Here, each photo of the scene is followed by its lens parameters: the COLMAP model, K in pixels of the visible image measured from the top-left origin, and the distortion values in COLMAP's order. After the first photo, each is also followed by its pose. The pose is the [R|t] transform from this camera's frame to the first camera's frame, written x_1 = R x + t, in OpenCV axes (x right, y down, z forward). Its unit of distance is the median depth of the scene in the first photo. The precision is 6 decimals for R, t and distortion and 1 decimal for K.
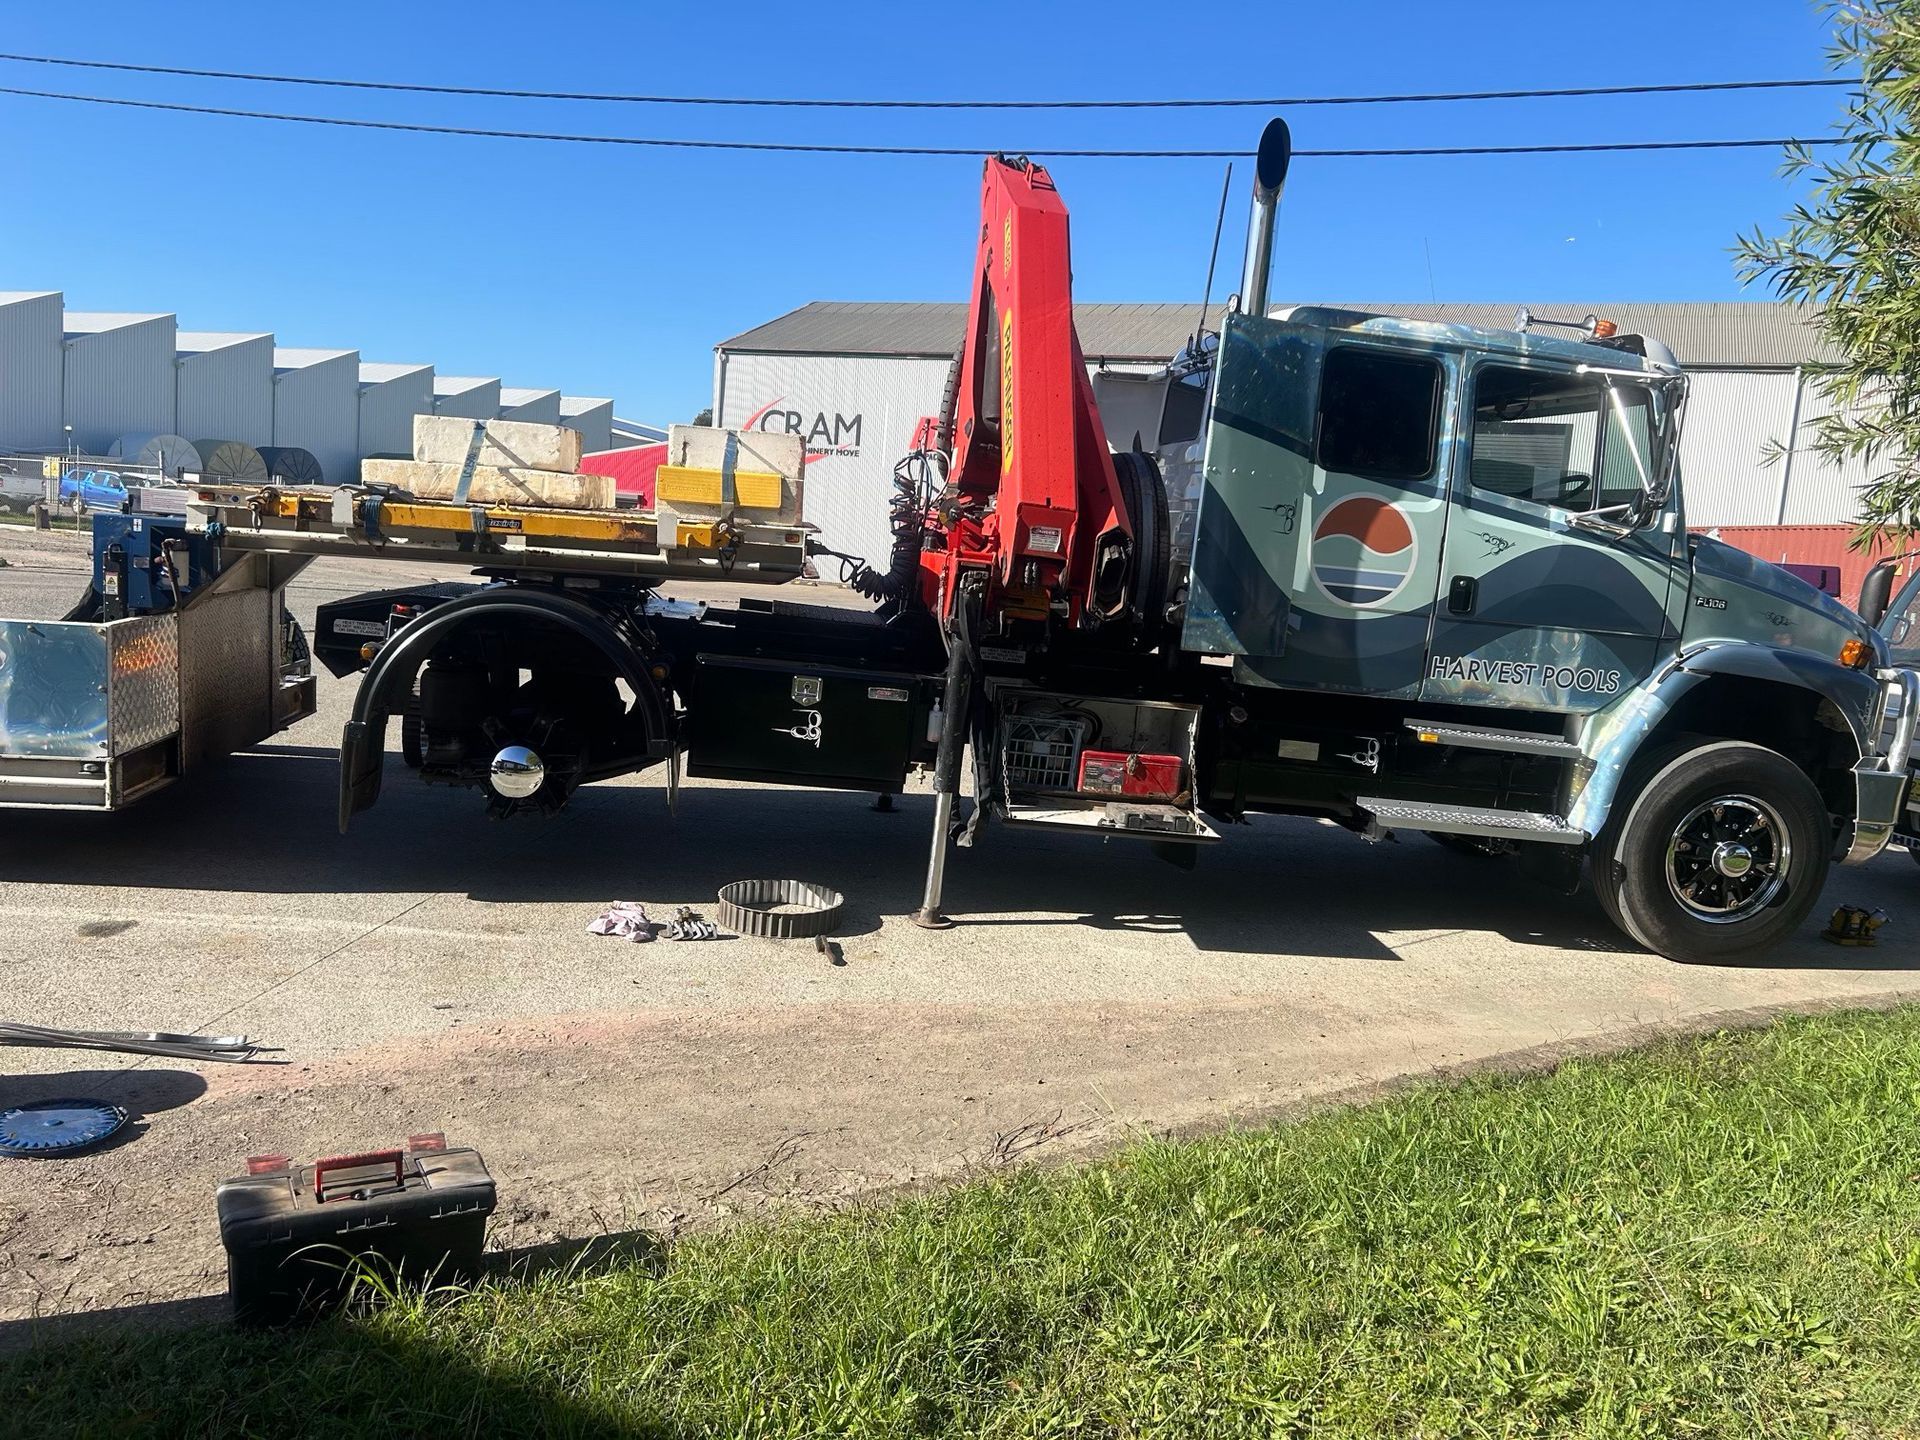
lens RADIAL K [[1441.6, 0, 965.9], [0, 1441.6, 722.7], [0, 0, 1]] dist [0.021555, -0.021593]
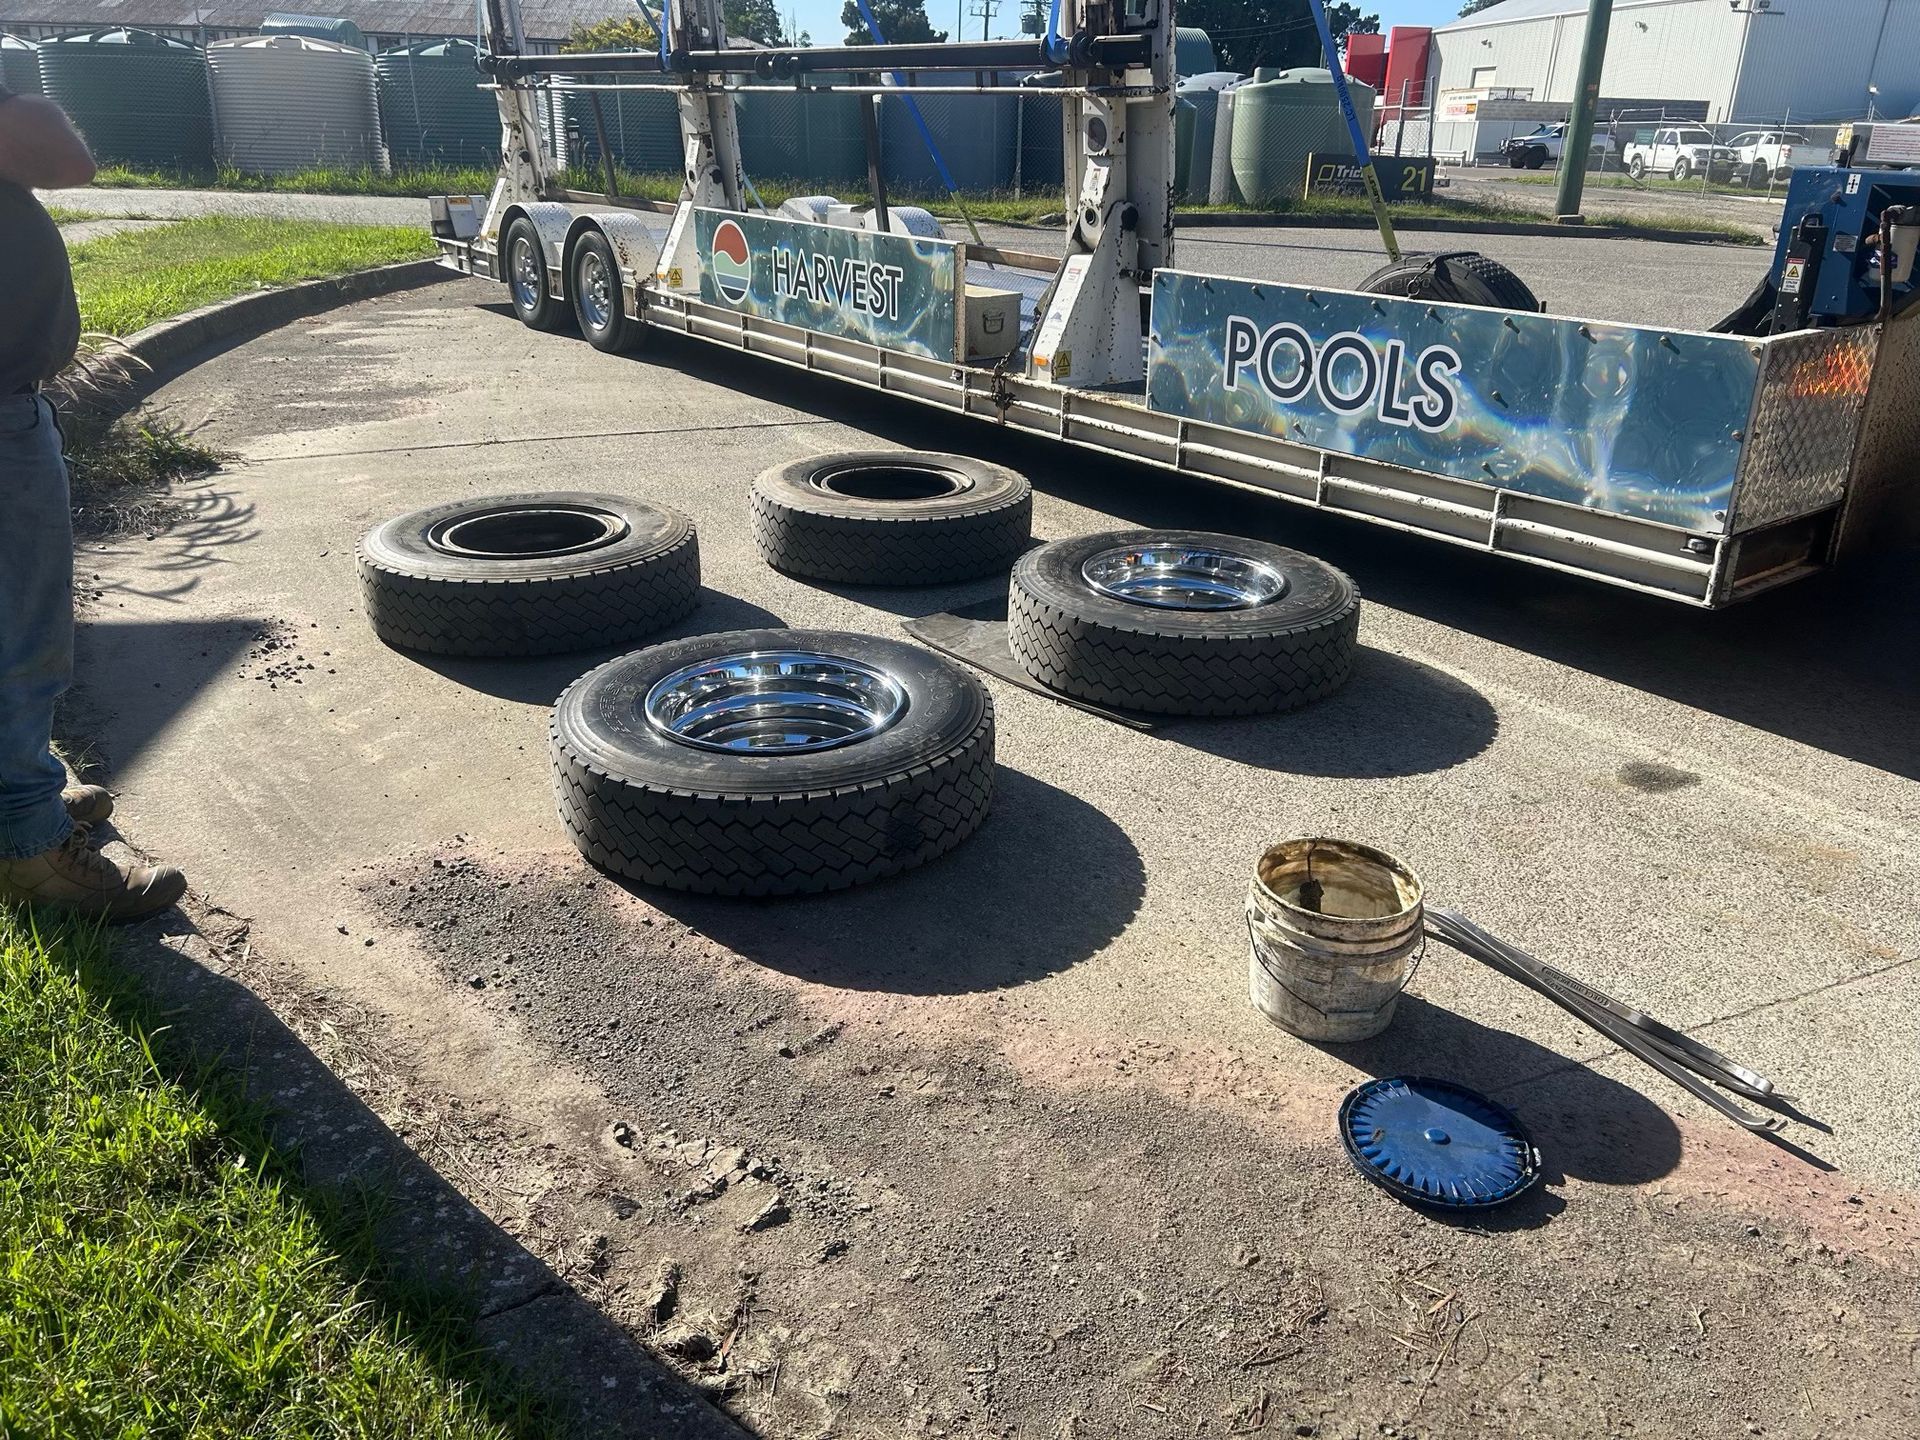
lens RADIAL K [[1441.6, 0, 965.6], [0, 1441.6, 722.0], [0, 0, 1]] dist [0.021555, -0.021593]
pose [[0.477288, 0.275982, -0.834284, -0.155764], [-0.093935, 0.959986, 0.263825, -0.039731], [0.873712, -0.047551, 0.484114, 0.333904]]
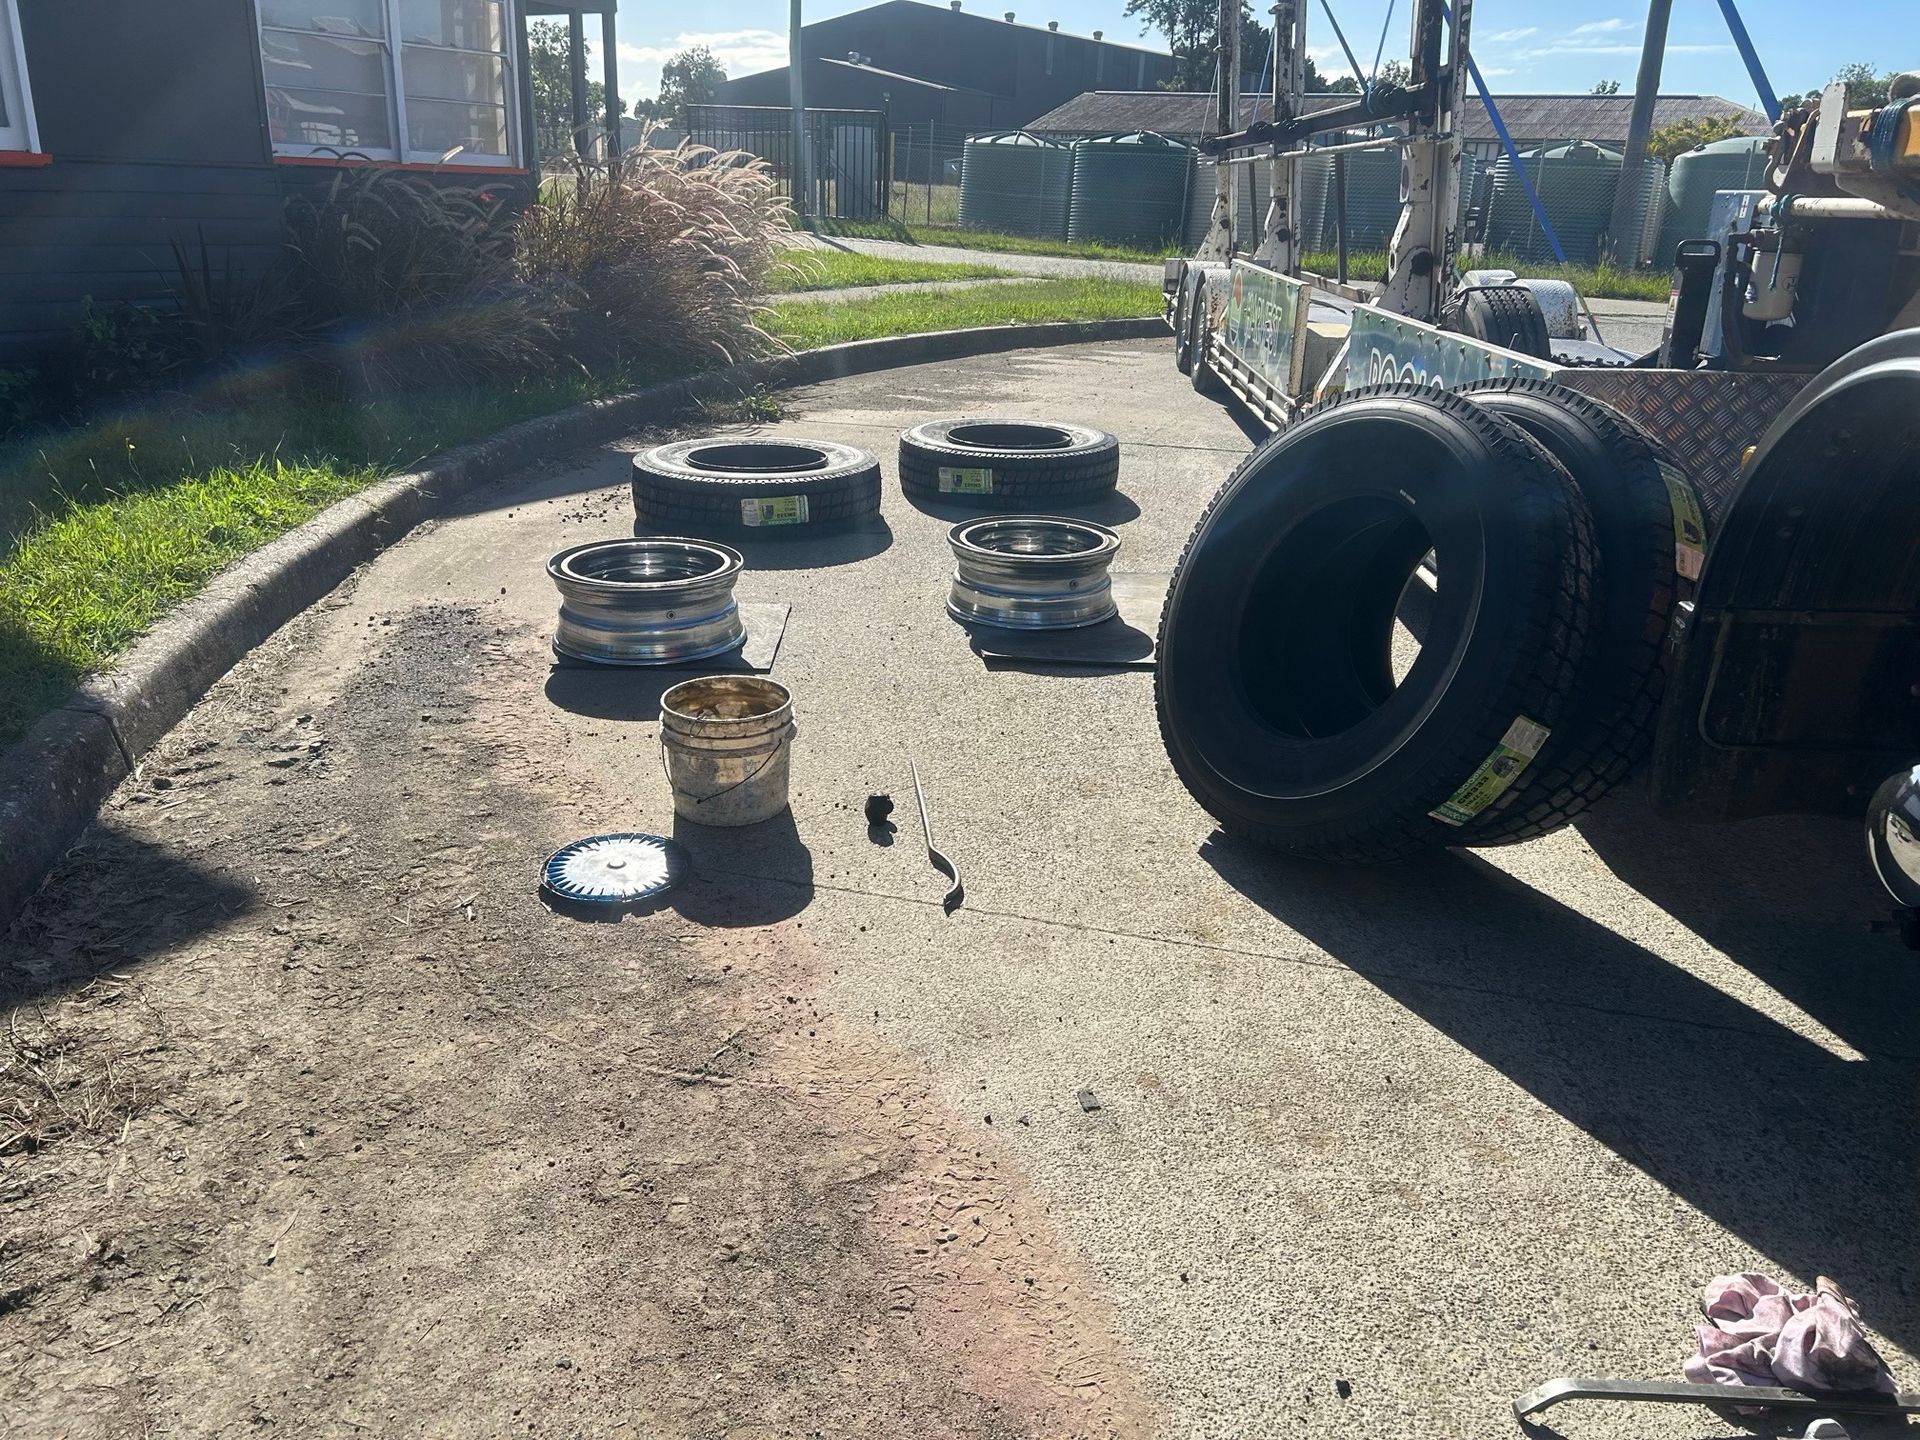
lens RADIAL K [[1441.6, 0, 955.2], [0, 1441.6, 722.9], [0, 0, 1]] dist [0.021555, -0.021593]
pose [[-0.202872, 0.259991, -0.944059, 0.087937], [-0.164876, 0.941273, 0.294655, -0.064121], [0.965225, 0.215430, -0.148091, 0.871919]]
